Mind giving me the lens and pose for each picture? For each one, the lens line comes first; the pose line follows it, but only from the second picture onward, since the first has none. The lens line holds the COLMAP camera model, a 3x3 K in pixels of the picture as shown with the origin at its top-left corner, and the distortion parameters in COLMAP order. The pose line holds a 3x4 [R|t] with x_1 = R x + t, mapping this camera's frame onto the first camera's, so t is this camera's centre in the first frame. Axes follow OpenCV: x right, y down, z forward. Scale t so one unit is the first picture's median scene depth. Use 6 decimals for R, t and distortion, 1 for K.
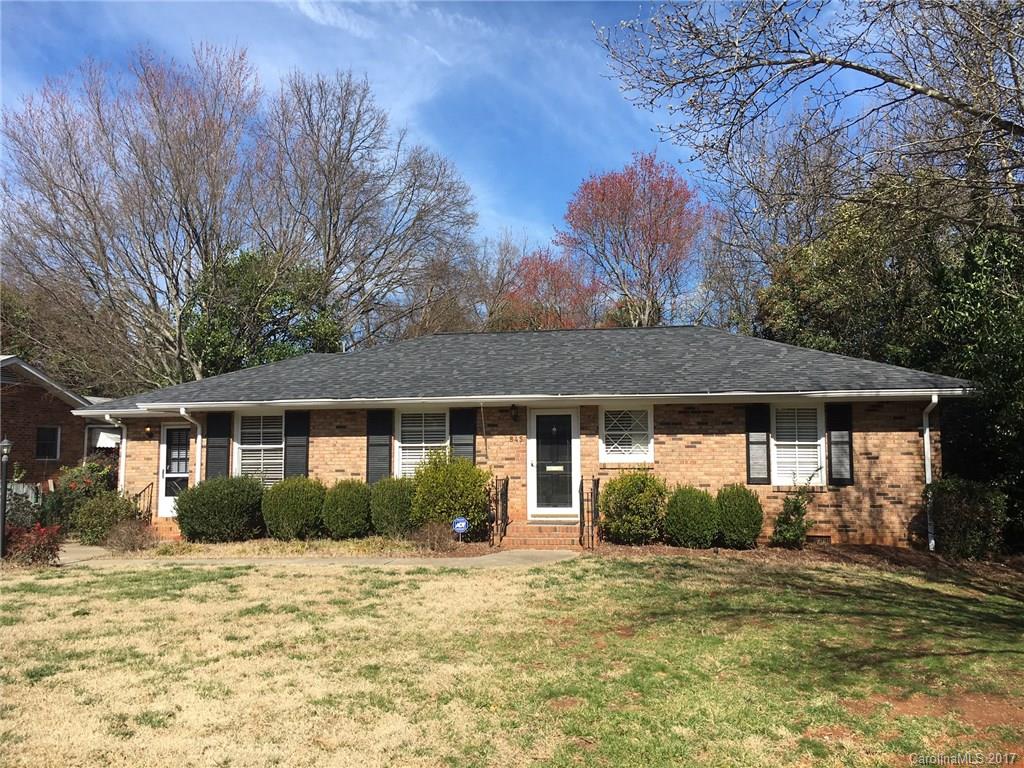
lens RADIAL K [[865.4, 0, 533.4], [0, 865.4, 383.7], [0, 0, 1]] dist [0.063599, -0.071741]
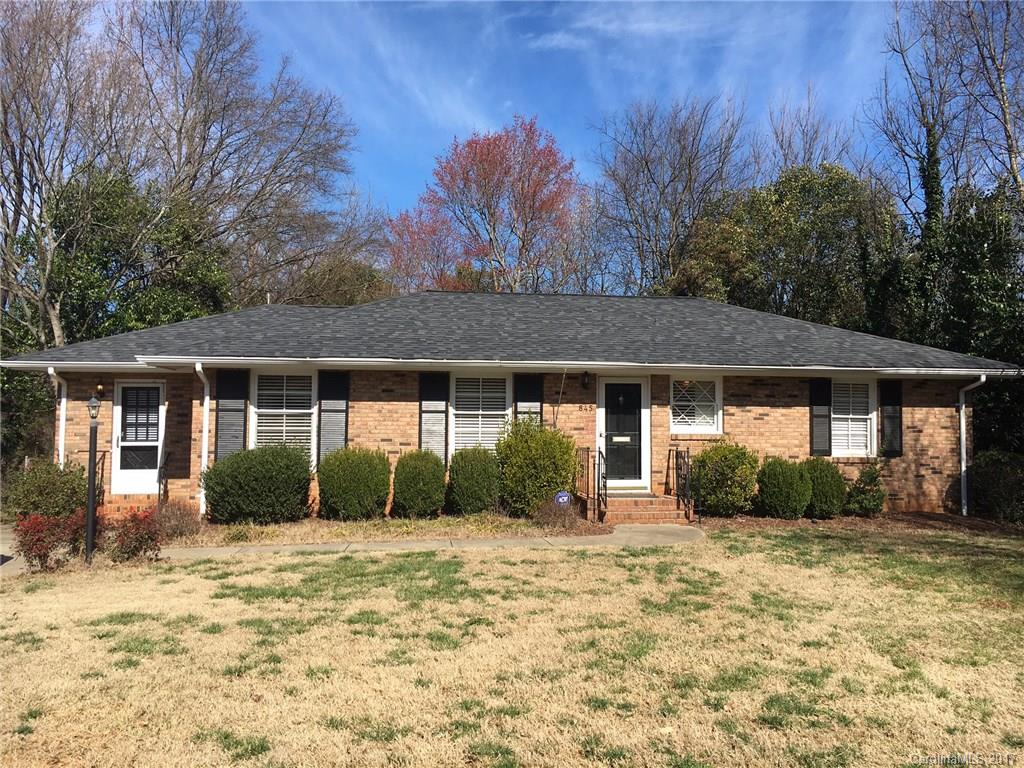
lens RADIAL K [[865.4, 0, 513.5], [0, 865.4, 384.2], [0, 0, 1]] dist [0.063599, -0.071741]
pose [[0.948099, 0.025893, 0.316921, -0.399381], [-0.037803, 0.998789, 0.031486, 0.011326], [-0.315722, -0.041832, 0.947929, 0.130514]]
